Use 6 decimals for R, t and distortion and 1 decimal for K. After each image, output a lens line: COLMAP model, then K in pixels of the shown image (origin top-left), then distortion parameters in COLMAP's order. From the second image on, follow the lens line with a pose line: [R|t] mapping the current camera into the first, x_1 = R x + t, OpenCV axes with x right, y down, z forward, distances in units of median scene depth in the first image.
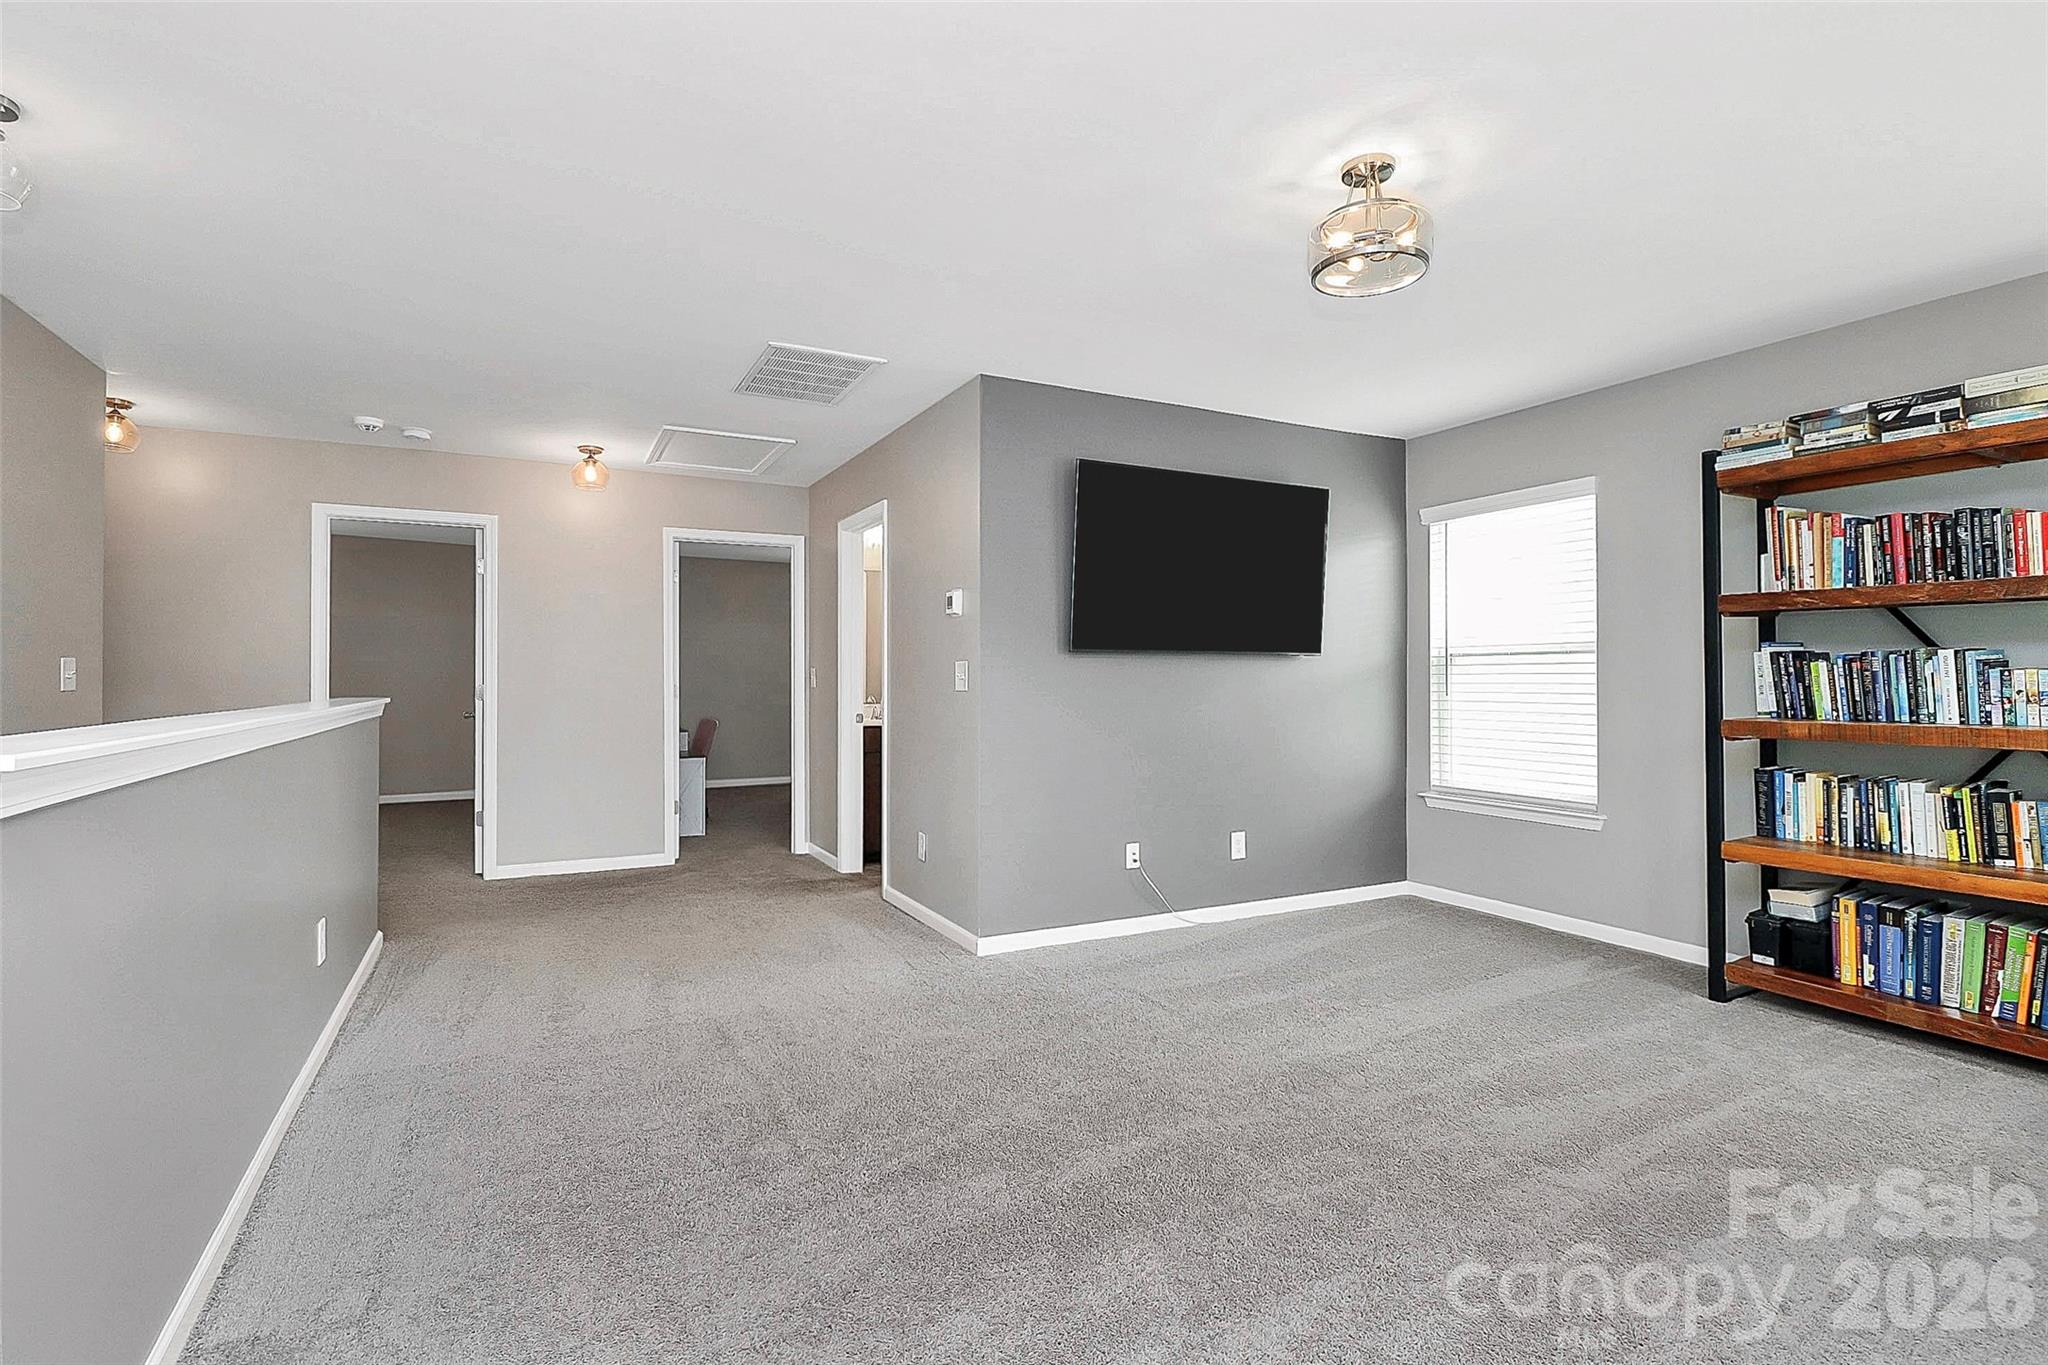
lens RADIAL K [[972.0, 0, 1024.9], [0, 972.0, 675.0], [0, 0, 1]] dist [0.001943, -0.012737]
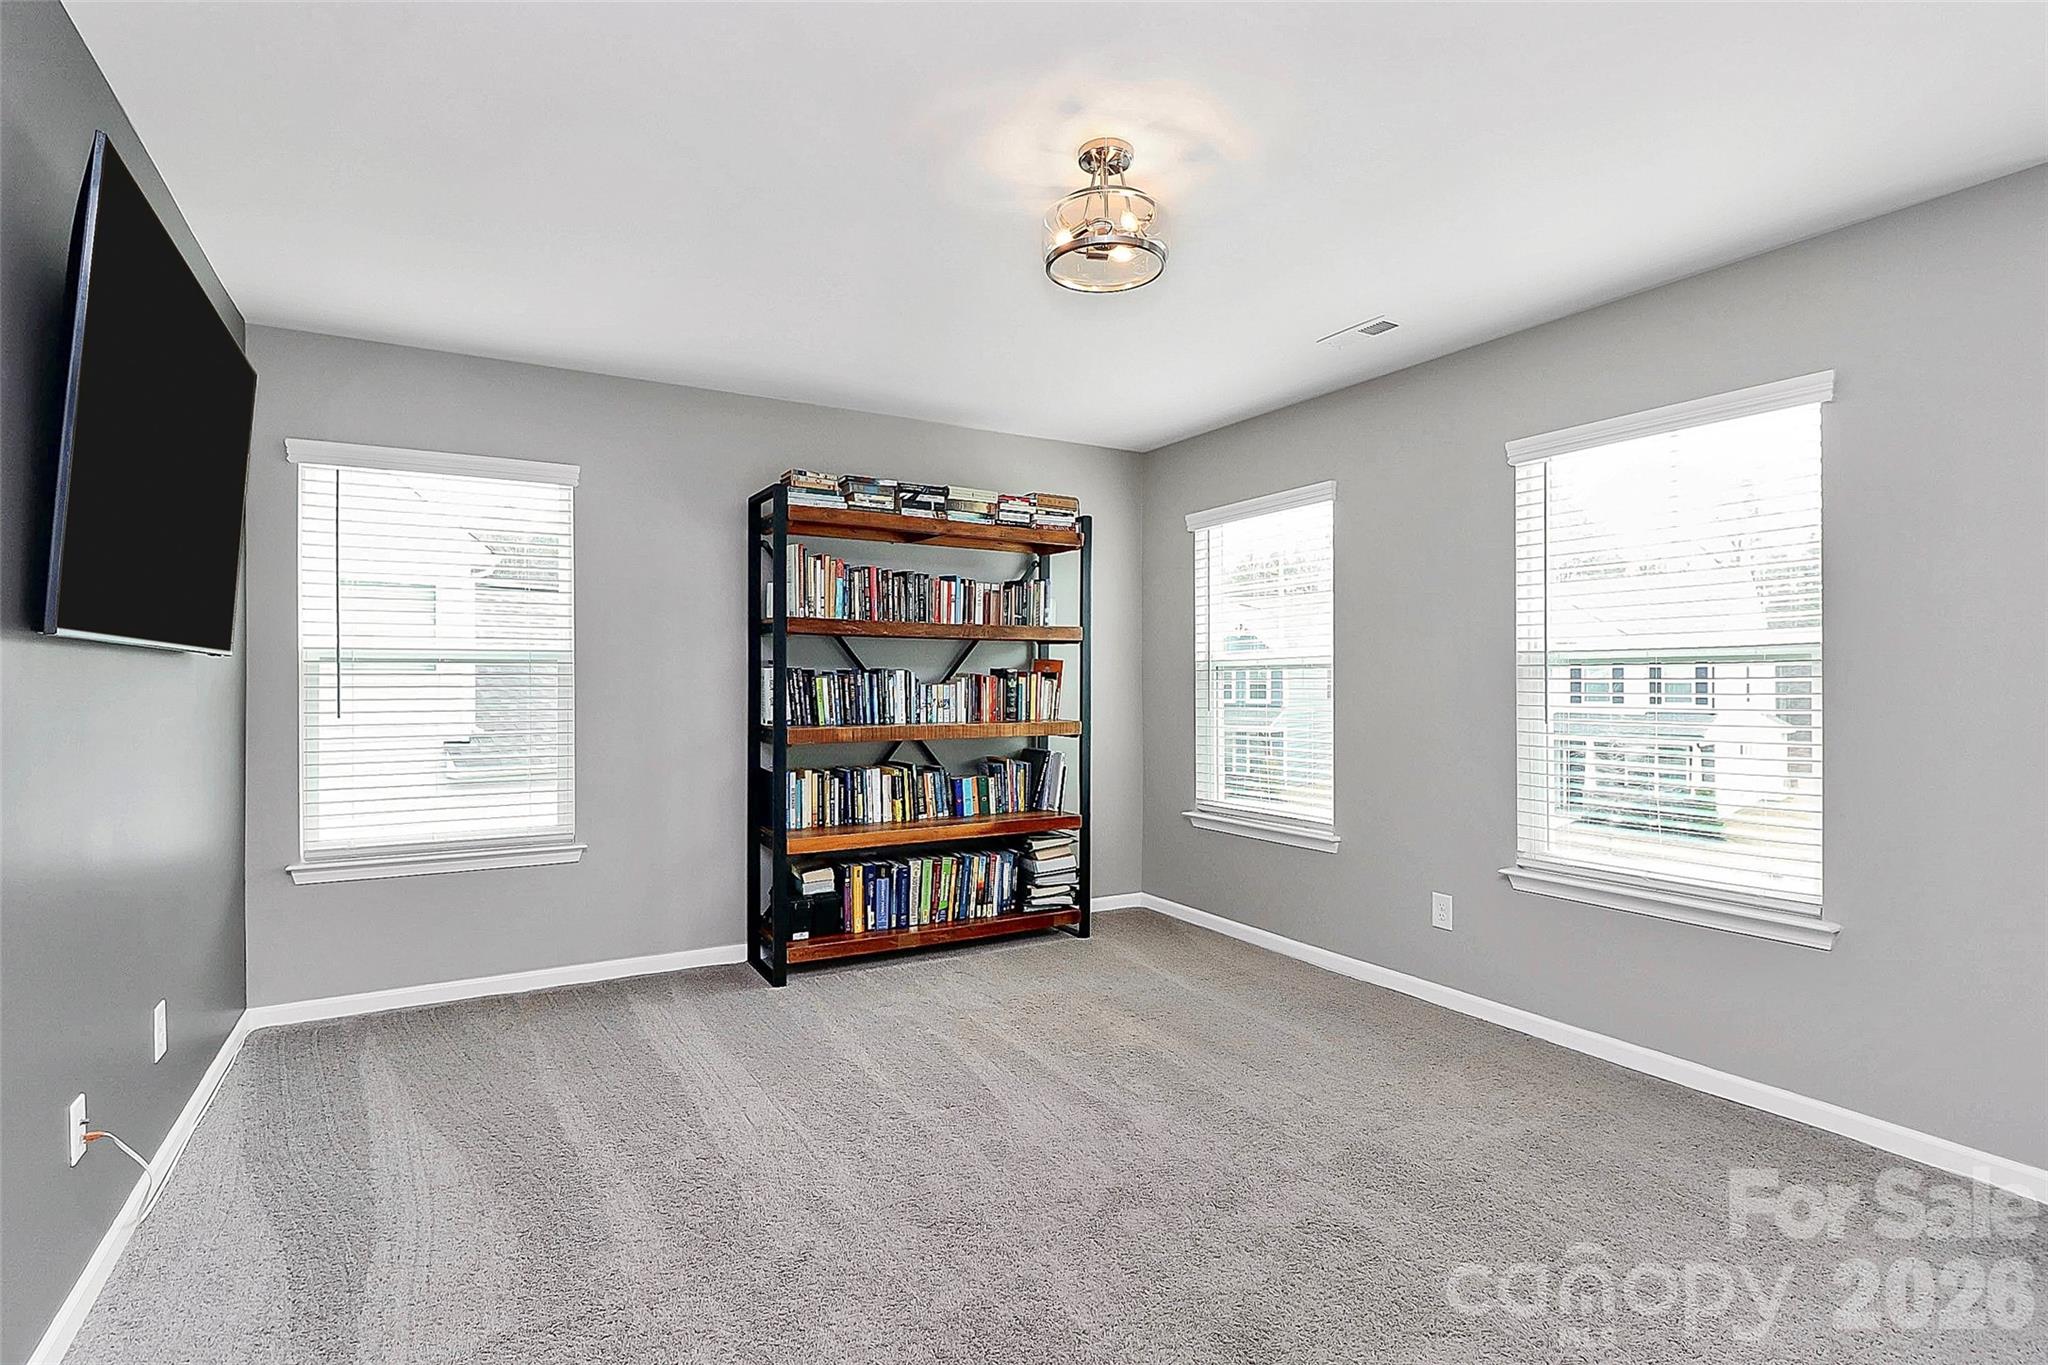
lens RADIAL K [[972.0, 0, 1022.6], [0, 972.0, 676.3], [0, 0, 1]] dist [0.001943, -0.012737]
pose [[-0.041310, 0.007857, 0.999115, -0.437252], [-0.003167, 0.999963, -0.007995, -0.007024], [-0.999141, -0.003495, -0.041283, 0.845995]]
